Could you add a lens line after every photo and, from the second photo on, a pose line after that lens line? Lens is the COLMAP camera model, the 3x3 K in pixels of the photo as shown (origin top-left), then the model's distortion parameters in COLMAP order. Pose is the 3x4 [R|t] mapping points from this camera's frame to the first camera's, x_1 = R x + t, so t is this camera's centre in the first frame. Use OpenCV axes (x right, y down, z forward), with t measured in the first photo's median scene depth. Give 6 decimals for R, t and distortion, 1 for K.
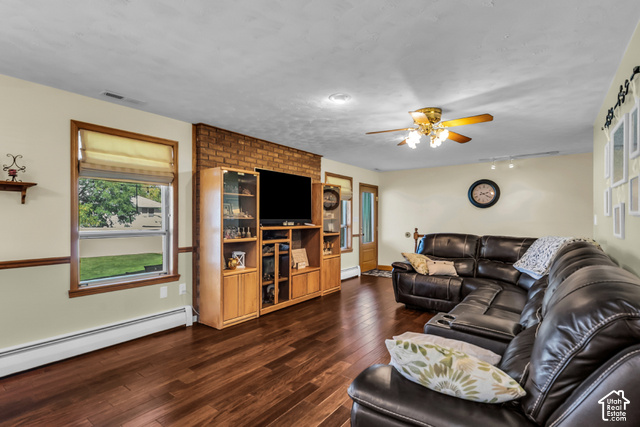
lens RADIAL K [[307.3, 0, 317.6], [0, 307.3, 214.1], [0, 0, 1]] dist [-0.001323, -0.000419]
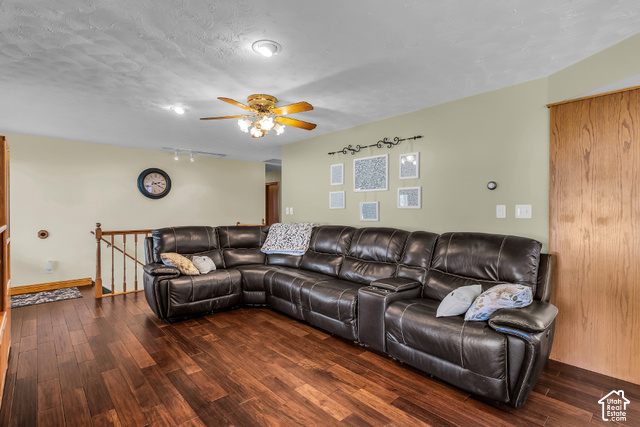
lens RADIAL K [[307.3, 0, 317.6], [0, 307.3, 214.1], [0, 0, 1]] dist [-0.001323, -0.000419]
pose [[0.189400, -0.013018, 0.981814, -0.467850], [-0.015912, 0.999740, 0.016325, 0.006212], [-0.981771, -0.018715, 0.189143, 0.540797]]
